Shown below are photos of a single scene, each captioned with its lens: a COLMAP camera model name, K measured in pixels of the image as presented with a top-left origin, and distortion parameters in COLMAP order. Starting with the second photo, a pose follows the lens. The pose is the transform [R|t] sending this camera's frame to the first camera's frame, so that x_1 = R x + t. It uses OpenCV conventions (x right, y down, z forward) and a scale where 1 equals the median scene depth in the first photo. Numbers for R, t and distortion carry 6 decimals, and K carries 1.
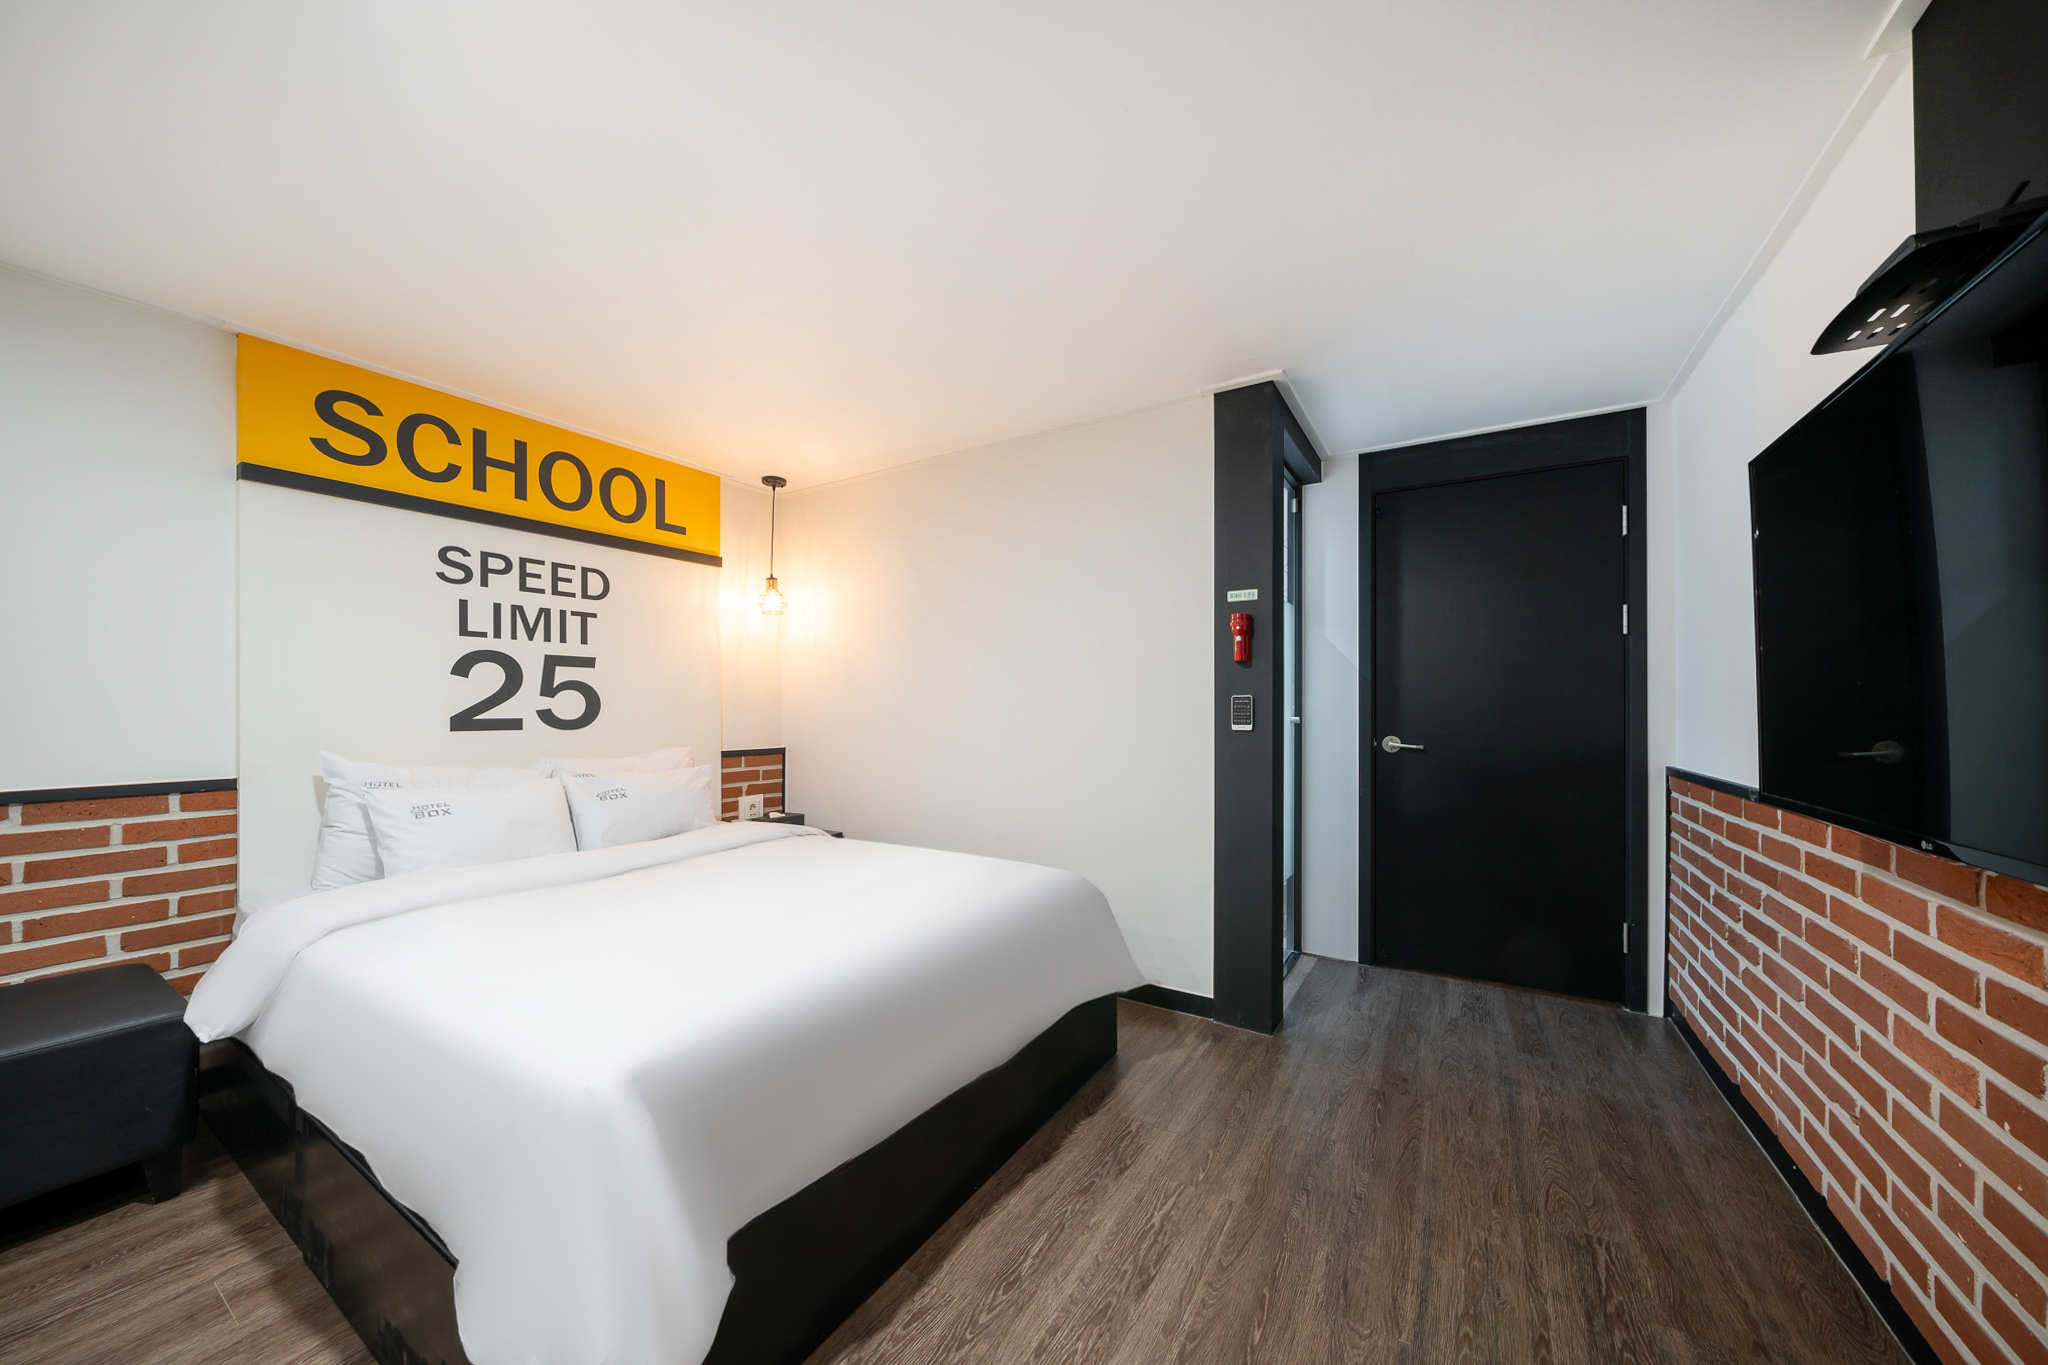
lens RADIAL K [[717.7, 0, 989.0], [0, 717.7, 703.7], [0, 0, 1]] dist [-0.007947, 0.000626]
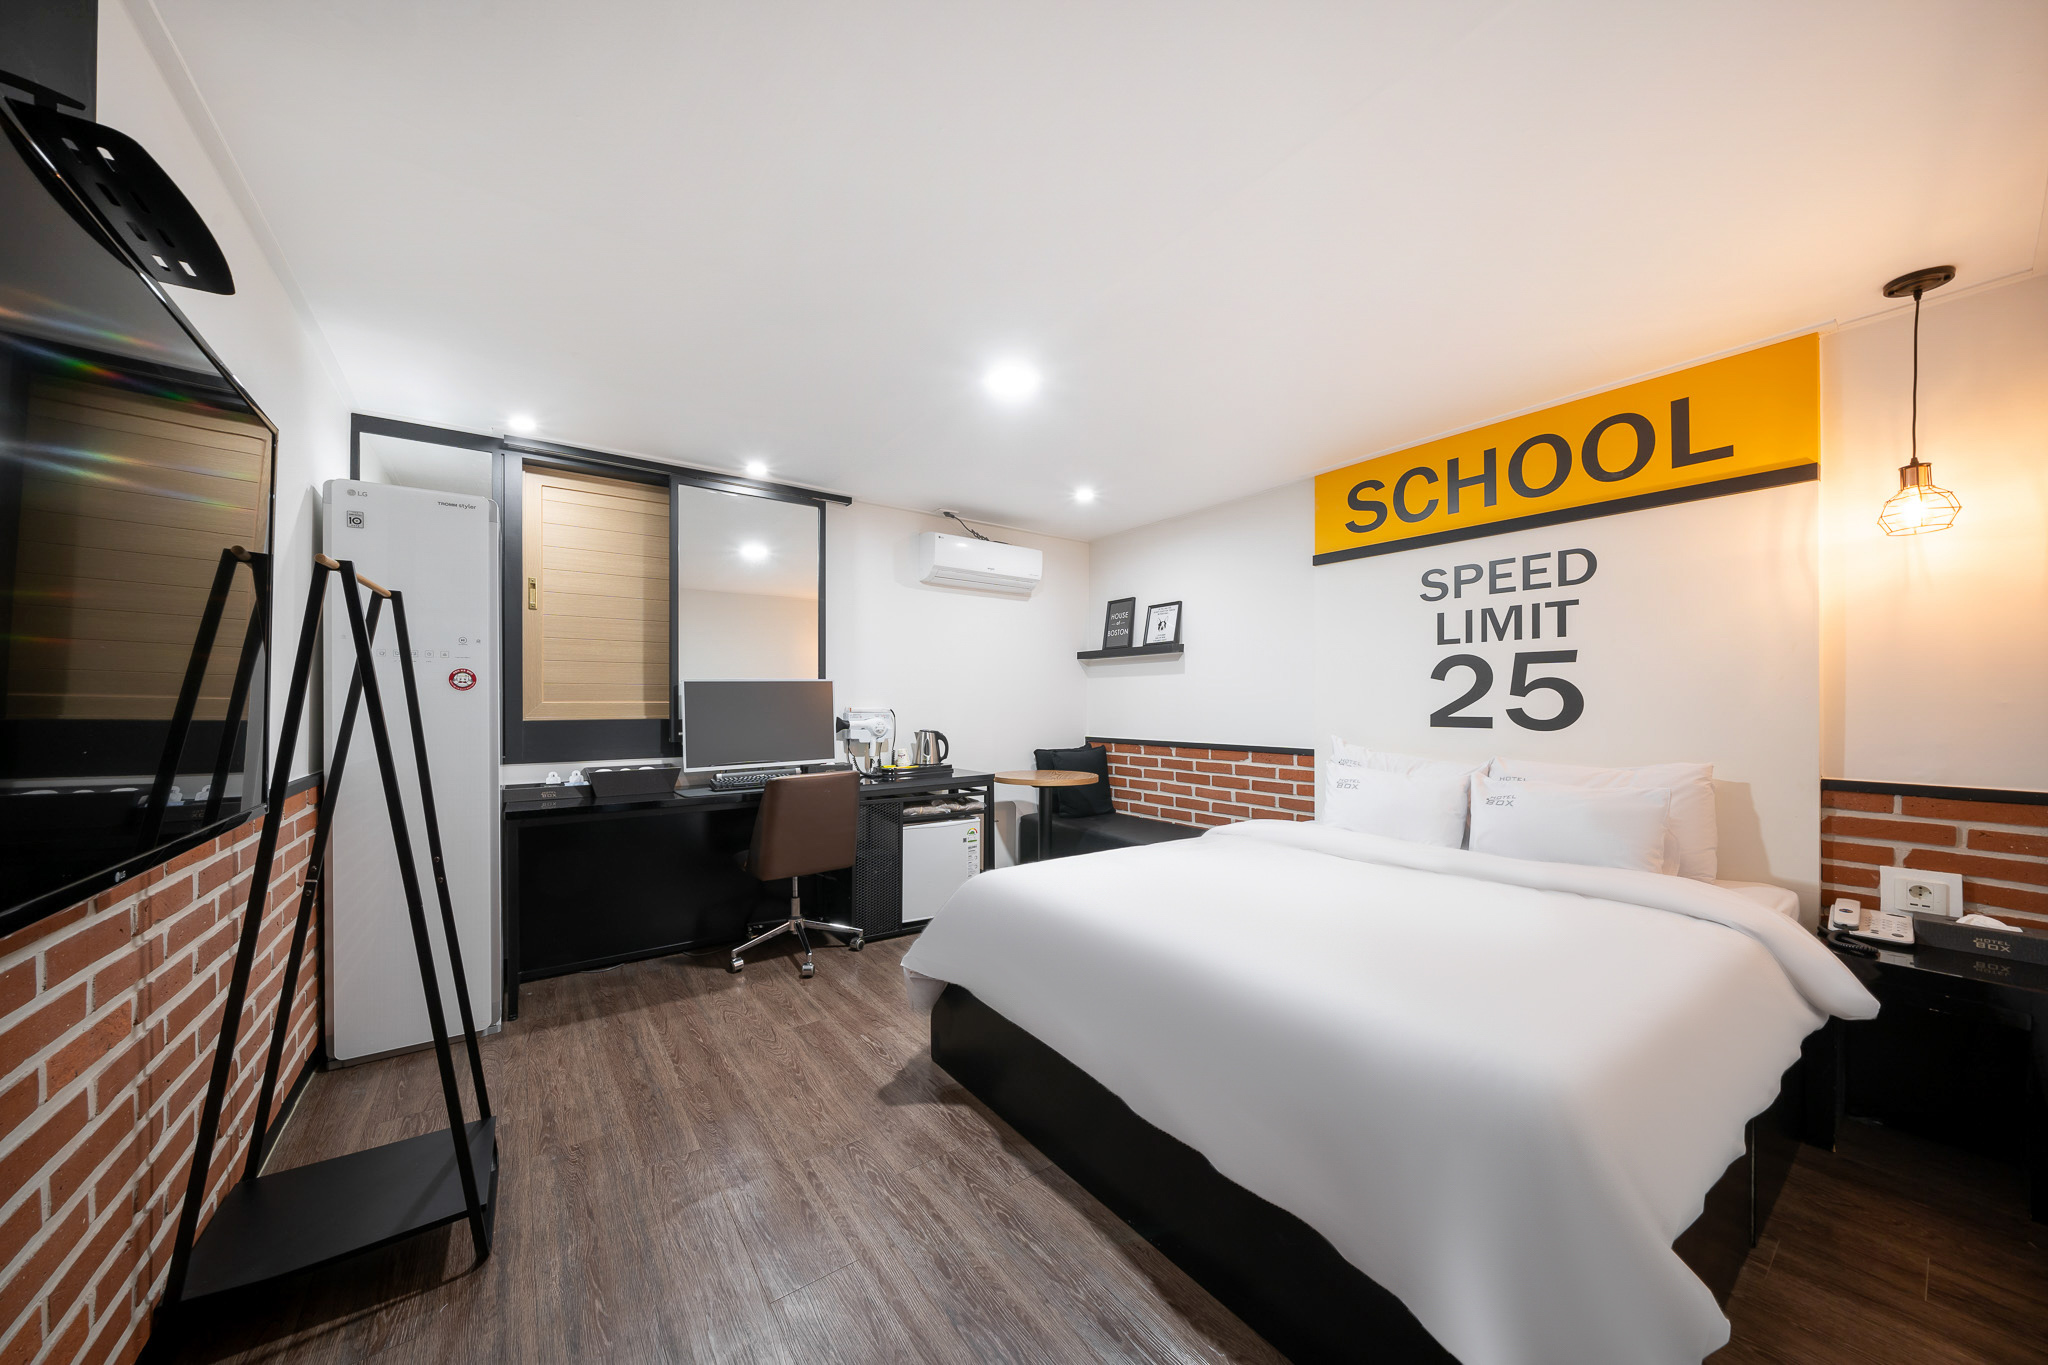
lens RADIAL K [[717.7, 0, 1019.2], [0, 717.7, 699.2], [0, 0, 1]] dist [-0.007947, 0.000626]
pose [[-0.362322, -0.004638, -0.932042, 0.559914], [0.004712, 0.999966, -0.006808, -0.001669], [0.932041, -0.006858, -0.362287, 0.743471]]
